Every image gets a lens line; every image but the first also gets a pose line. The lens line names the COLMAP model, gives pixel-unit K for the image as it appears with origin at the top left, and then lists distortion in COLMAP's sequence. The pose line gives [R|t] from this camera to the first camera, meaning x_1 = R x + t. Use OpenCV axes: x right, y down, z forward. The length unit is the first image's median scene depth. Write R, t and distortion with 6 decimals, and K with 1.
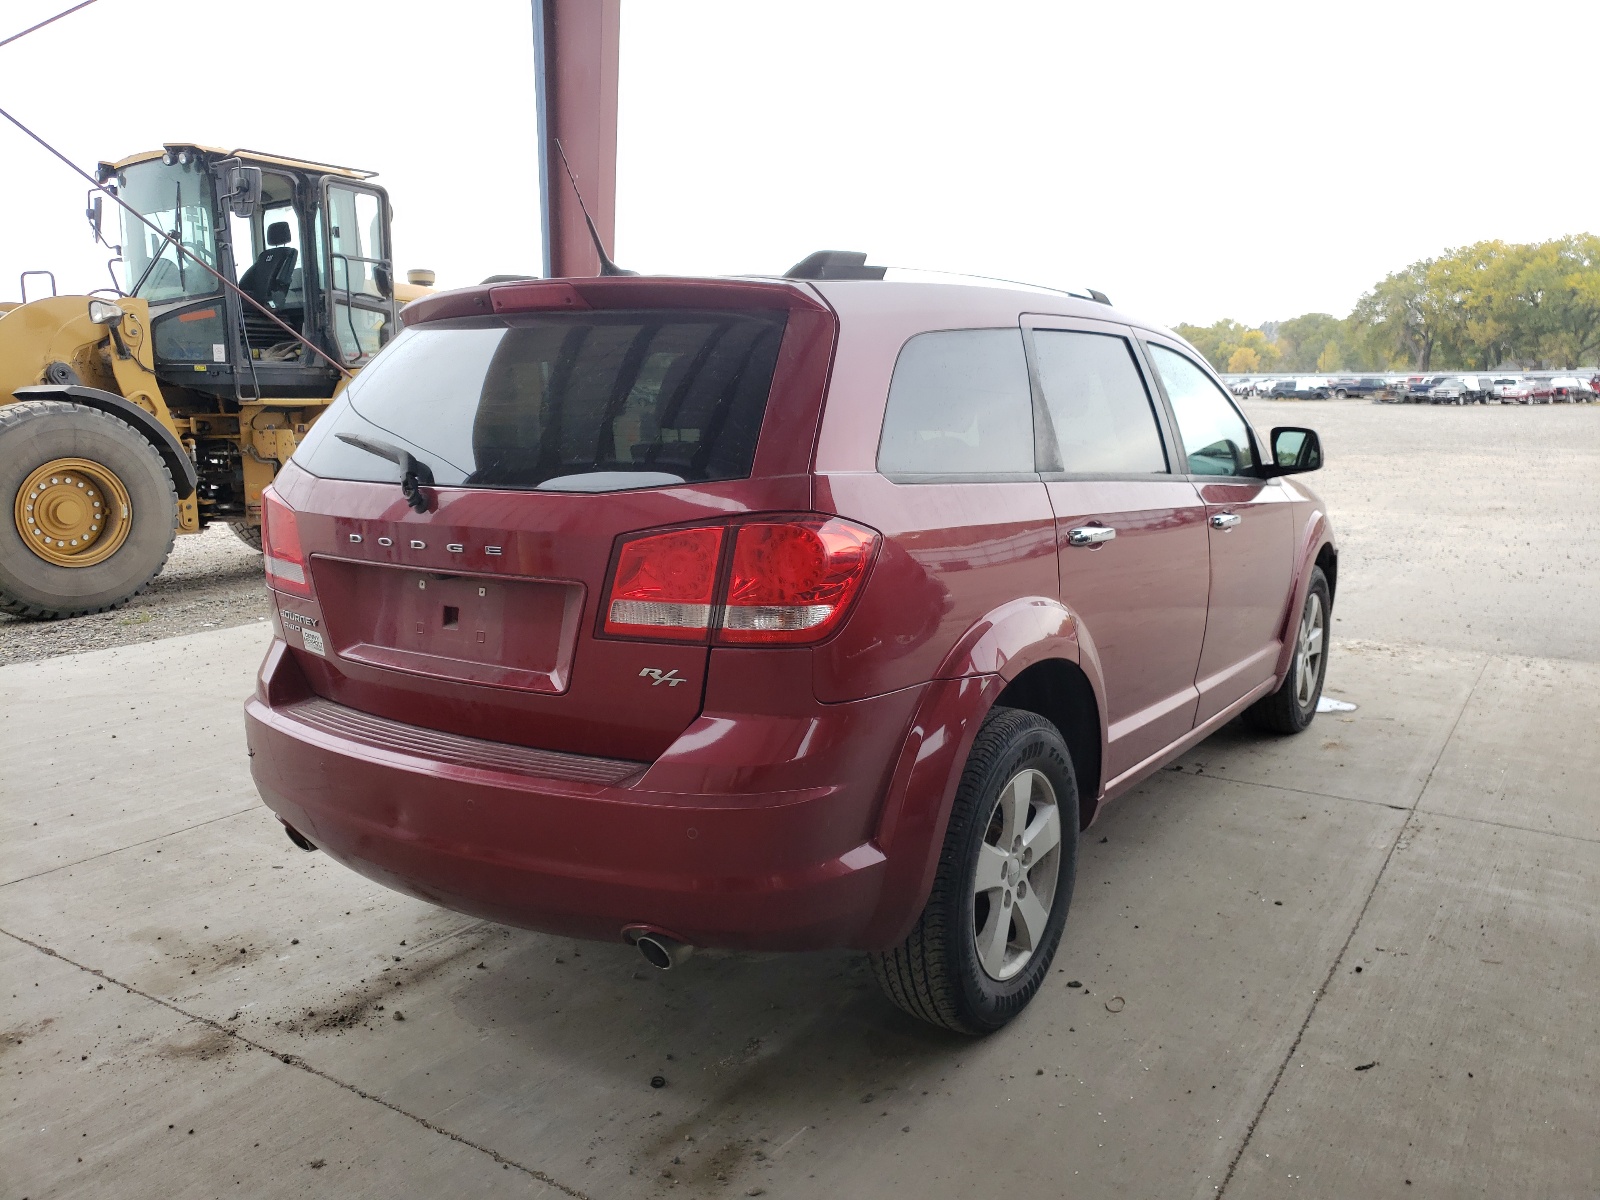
lens RADIAL K [[1277.6, 0, 800.0], [0, 1277.6, 600.0], [0, 0, 1]] dist [-0.004577, -0.003289]
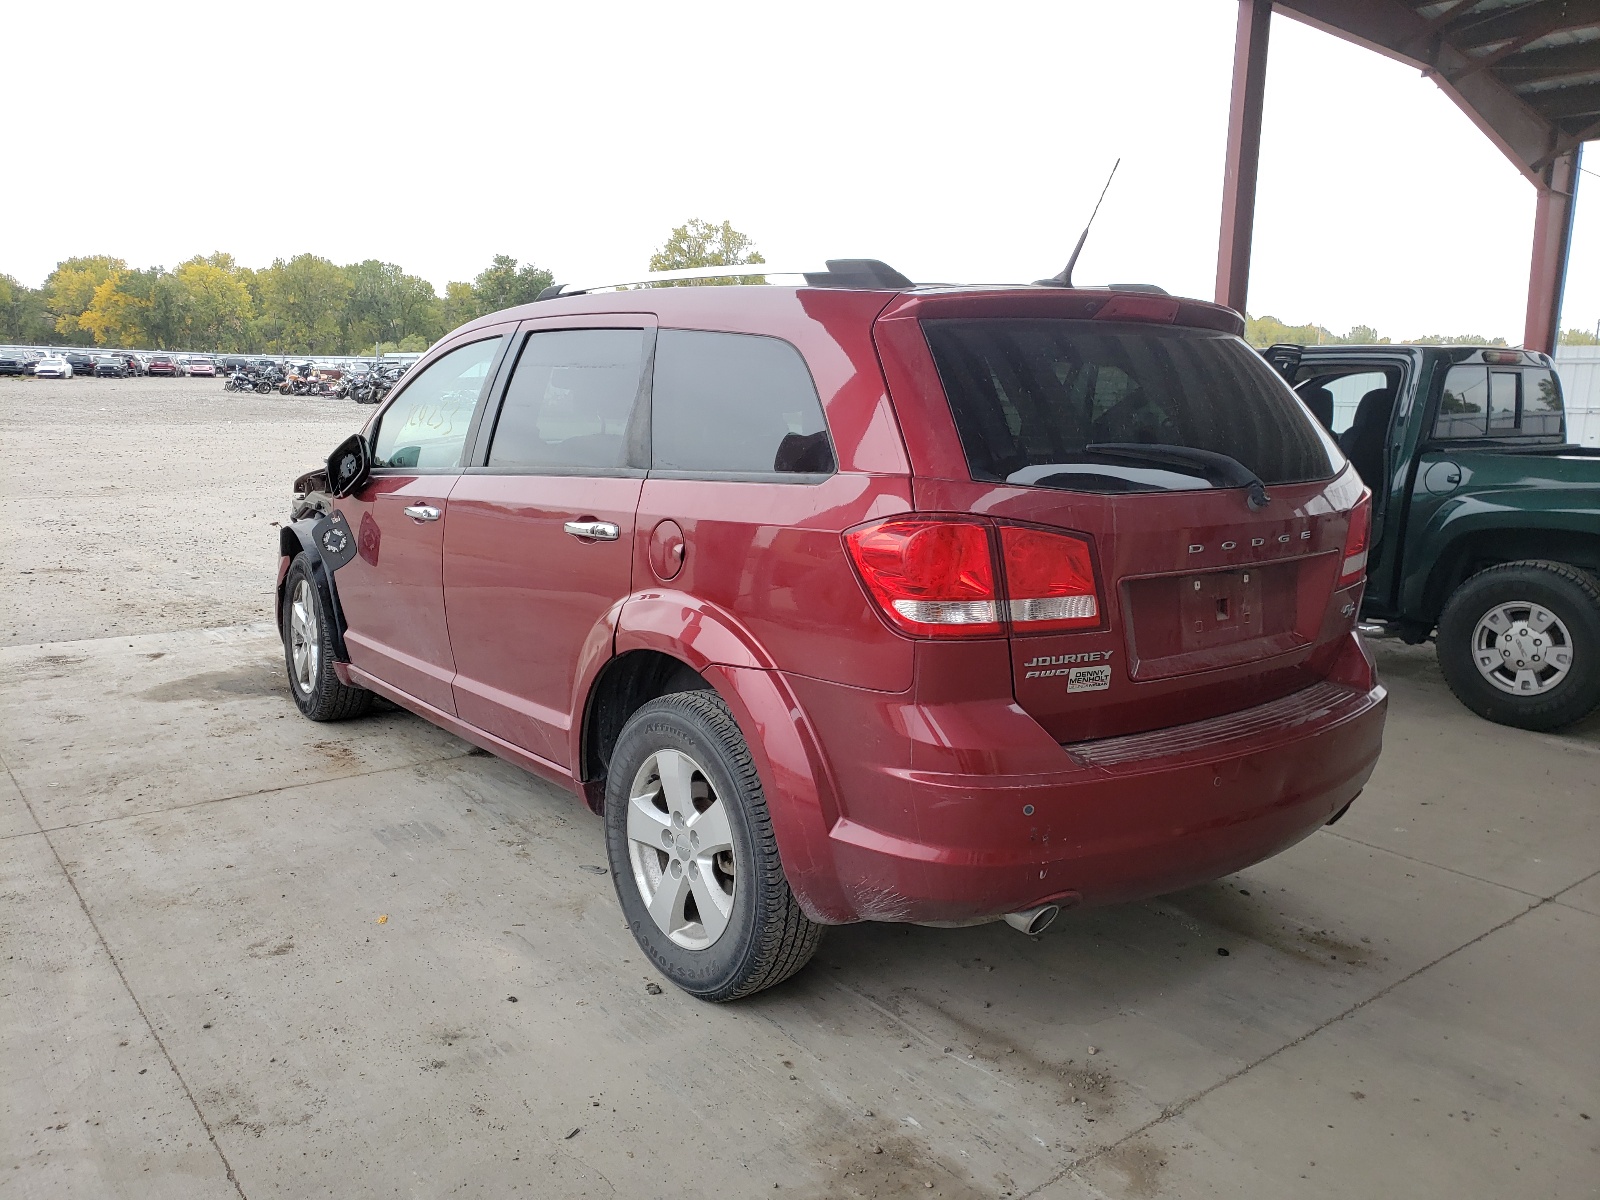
lens RADIAL K [[1277.6, 0, 800.0], [0, 1277.6, 600.0], [0, 0, 1]] dist [-0.004577, -0.003289]
pose [[0.293290, -0.152932, 0.943712, -1.177653], [0.125052, 0.984778, 0.120723, -0.154682], [-0.947810, 0.082606, 0.307950, 0.823160]]
